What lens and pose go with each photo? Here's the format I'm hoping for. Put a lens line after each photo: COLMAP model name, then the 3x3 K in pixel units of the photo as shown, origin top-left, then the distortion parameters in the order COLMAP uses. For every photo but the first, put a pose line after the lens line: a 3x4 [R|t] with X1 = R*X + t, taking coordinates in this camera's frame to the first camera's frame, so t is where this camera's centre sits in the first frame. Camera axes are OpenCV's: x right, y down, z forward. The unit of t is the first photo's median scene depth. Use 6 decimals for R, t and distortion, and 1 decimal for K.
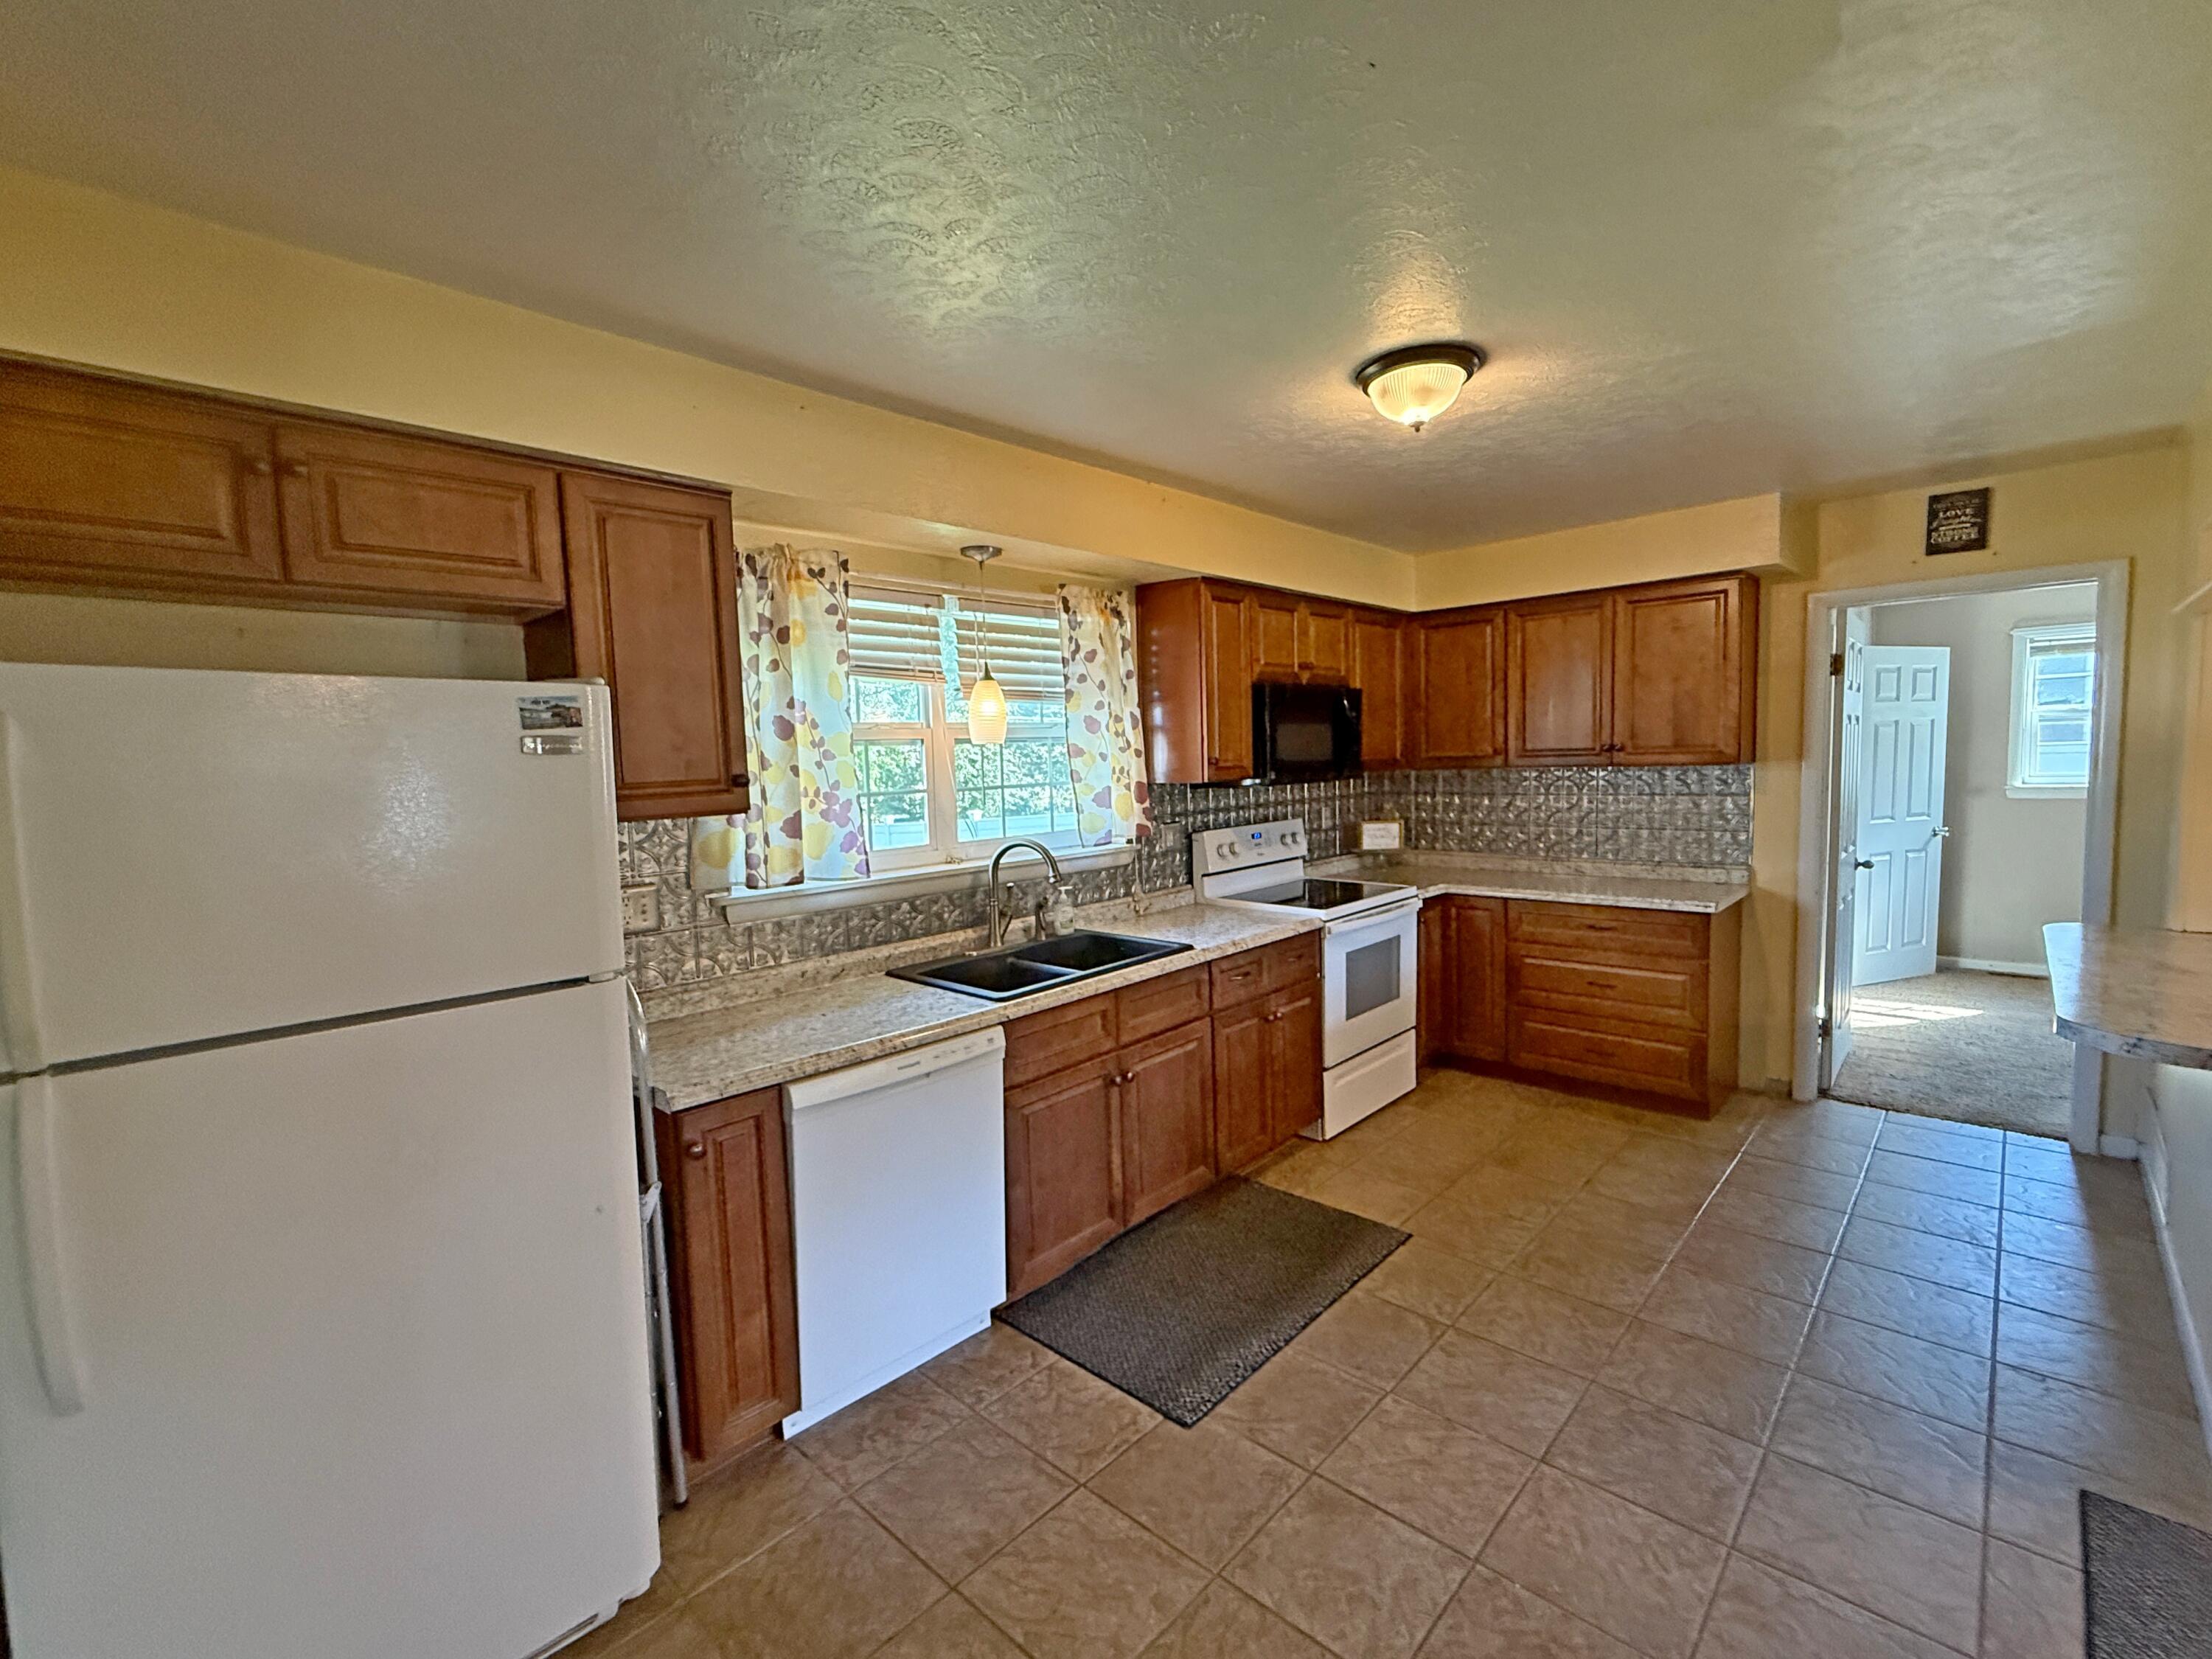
lens RADIAL K [[963.2, 0, 1092.7], [0, 963.2, 832.5], [0, 0, 1]] dist [0.003804, -0.000458]
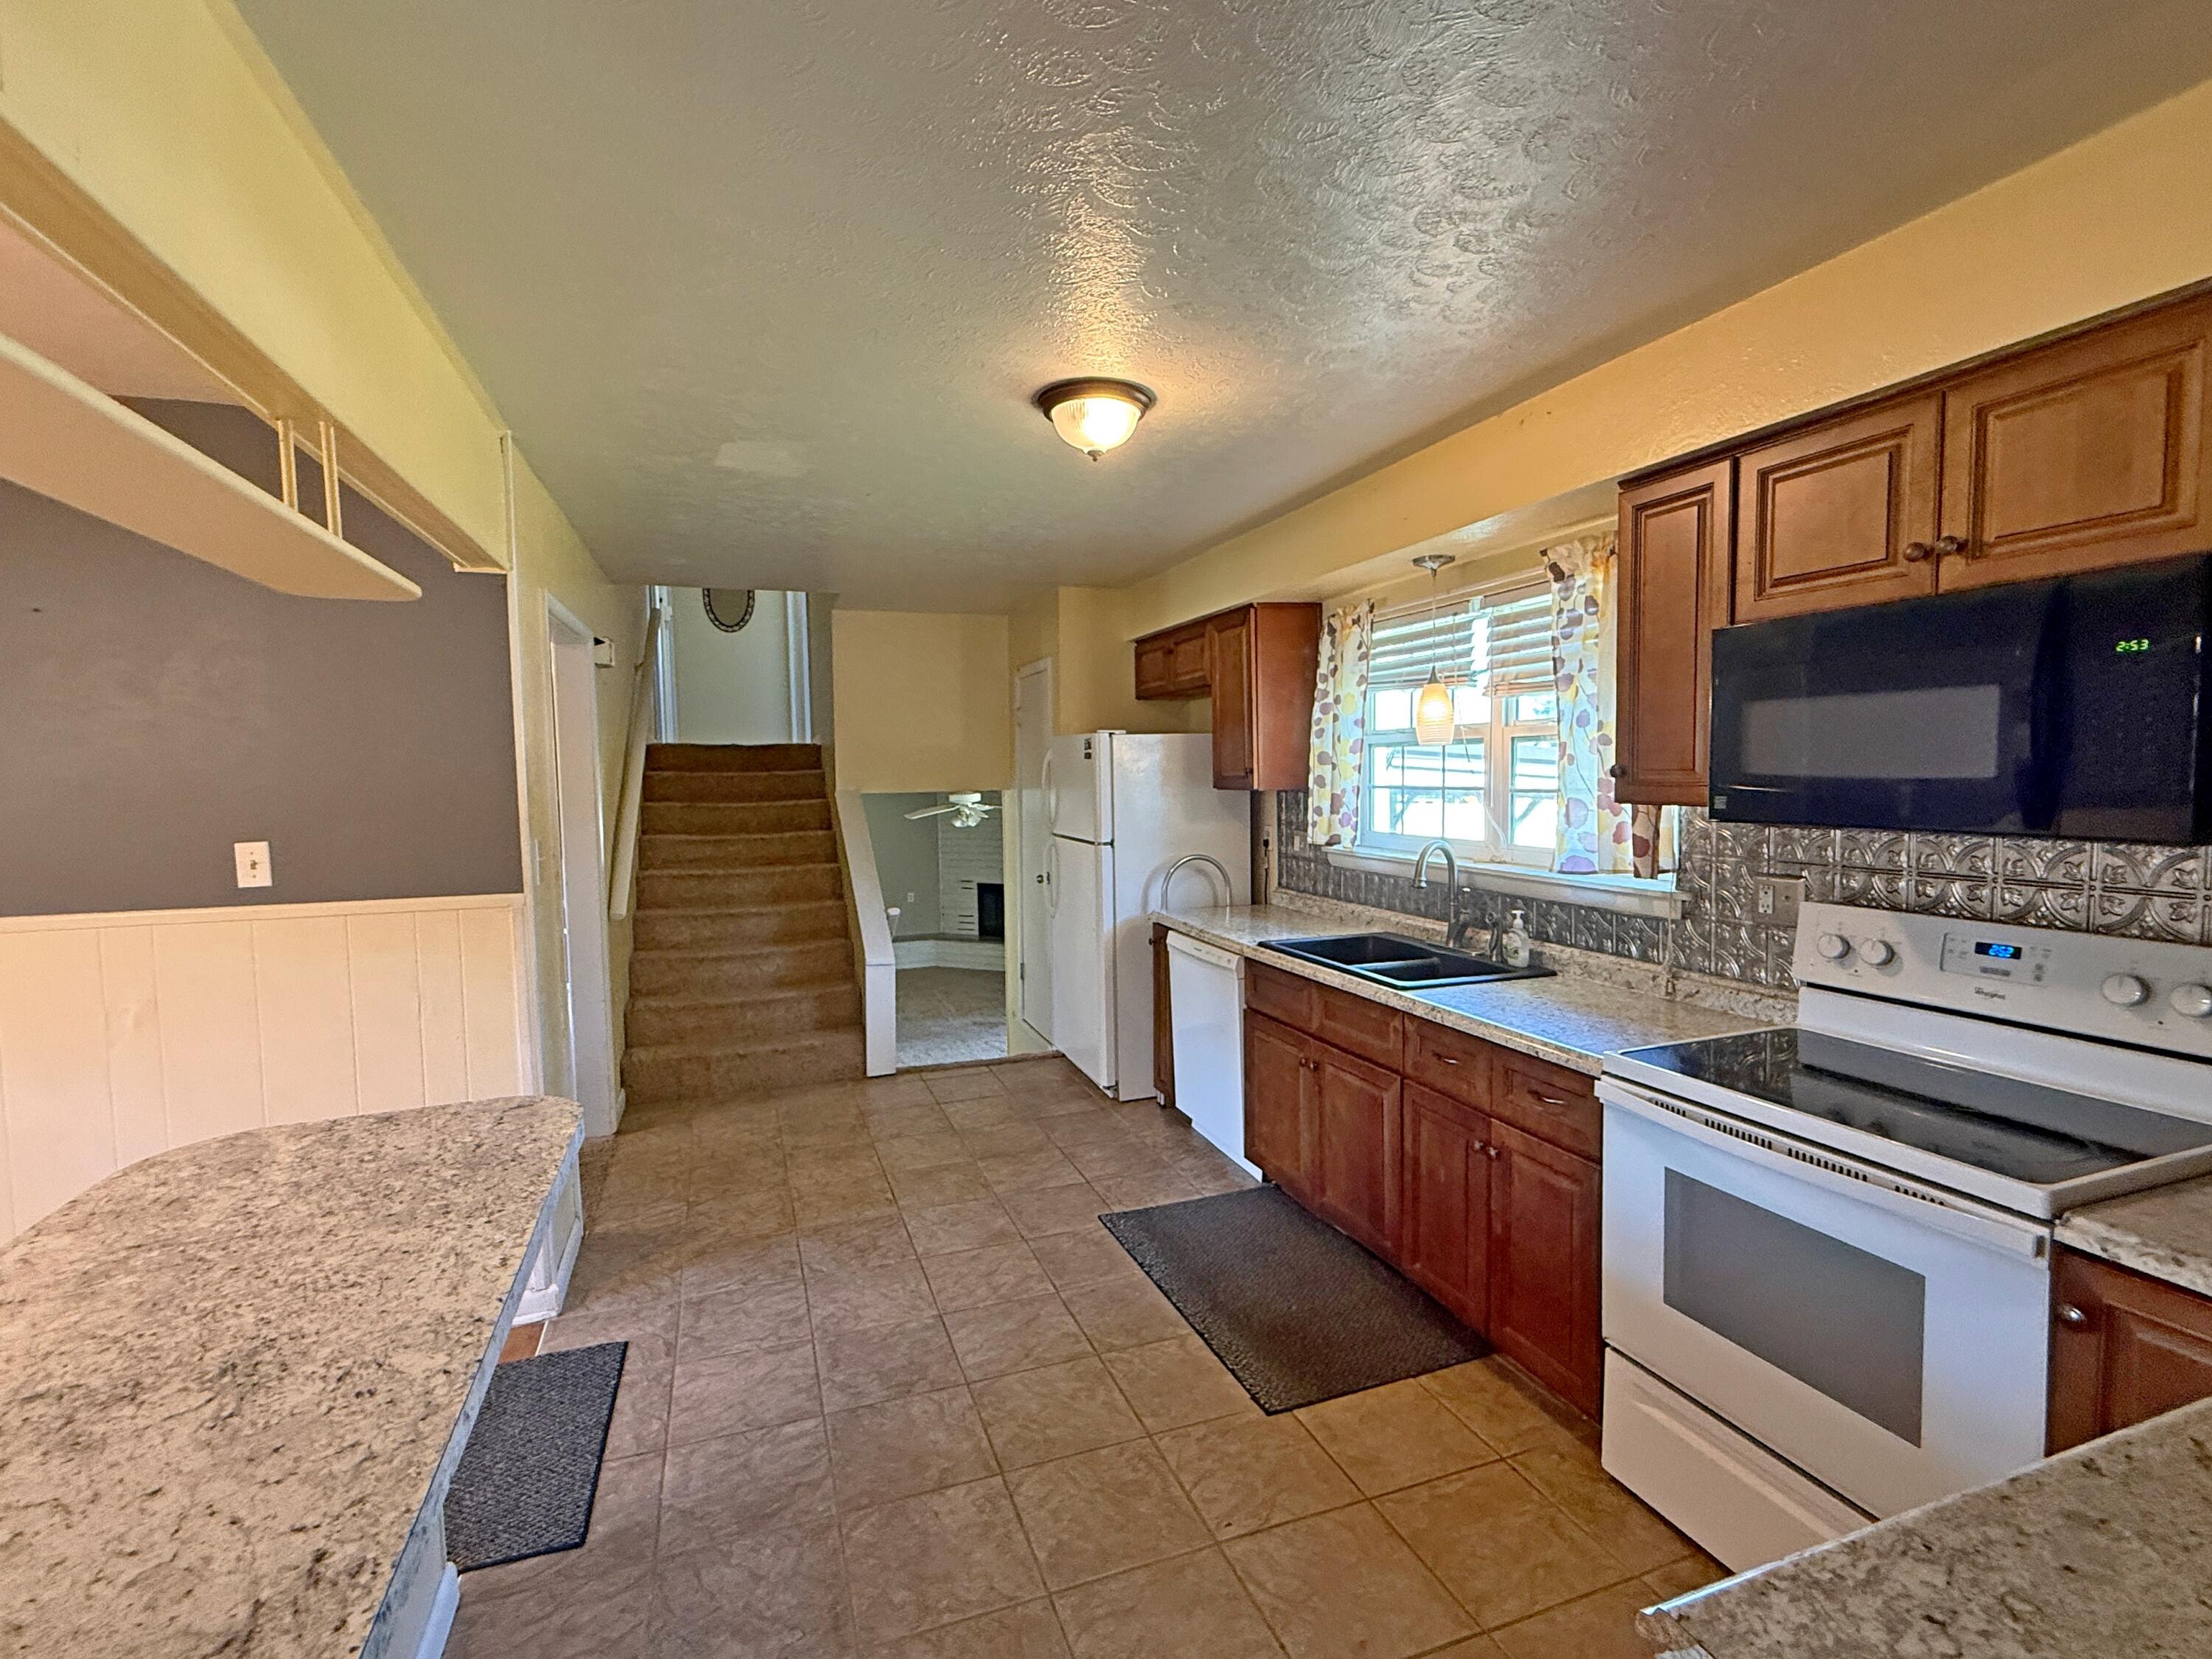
lens RADIAL K [[1018.2, 0, 1103.6], [0, 1018.2, 826.8], [0, 0, 1]] dist [0.002085, 0.000128]
pose [[-0.439656, 0.093663, -0.893269, 1.141057], [-0.040472, 0.991472, 0.123880, -0.139942], [0.897254, 0.090617, -0.432115, 1.286367]]
